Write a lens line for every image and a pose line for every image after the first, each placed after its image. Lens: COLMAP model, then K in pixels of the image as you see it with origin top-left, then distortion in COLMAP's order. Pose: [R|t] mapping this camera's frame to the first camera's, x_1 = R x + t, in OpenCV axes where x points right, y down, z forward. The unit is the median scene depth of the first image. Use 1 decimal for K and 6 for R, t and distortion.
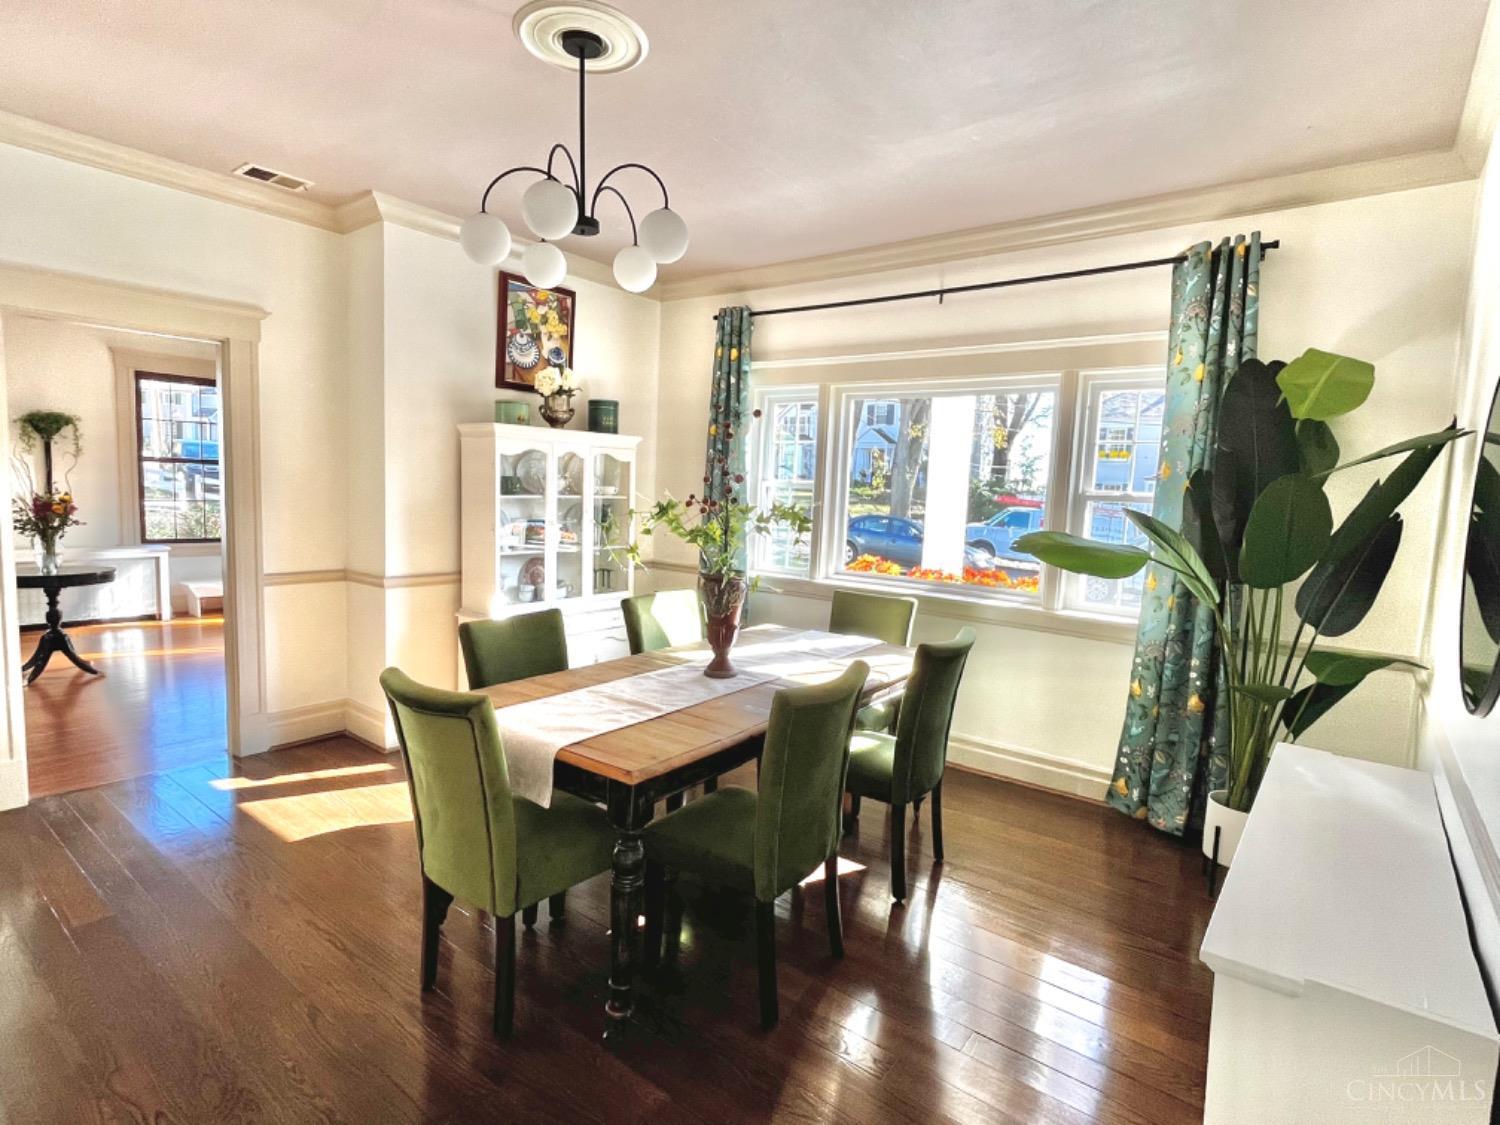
lens RADIAL K [[783.6, 0, 748.4], [0, 783.6, 567.4], [0, 0, 1]] dist [-0.006339, -0.001147]
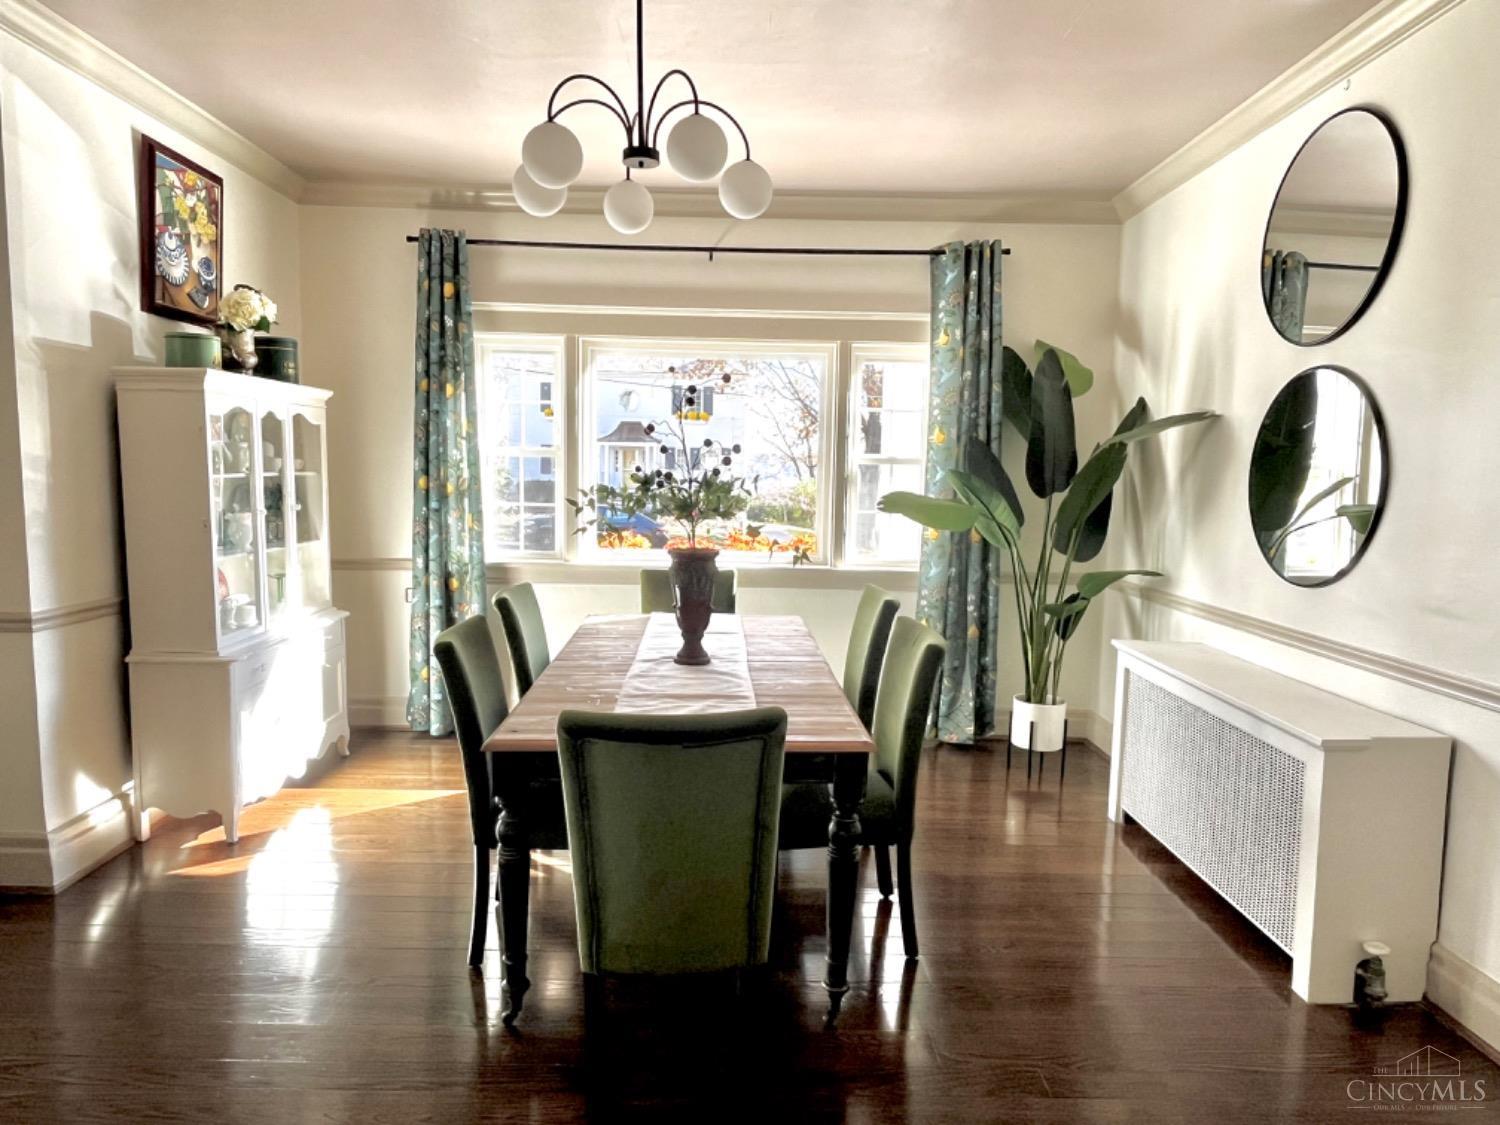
lens RADIAL K [[926.1, 0, 748.9], [0, 926.1, 558.3], [0, 0, 1]] dist [0.000234, -0.000916]
pose [[0.784206, -0.087474, 0.614303, -0.413734], [0.074359, 0.996127, 0.046918, -0.021725], [-0.616028, 0.008886, 0.787674, 0.073231]]
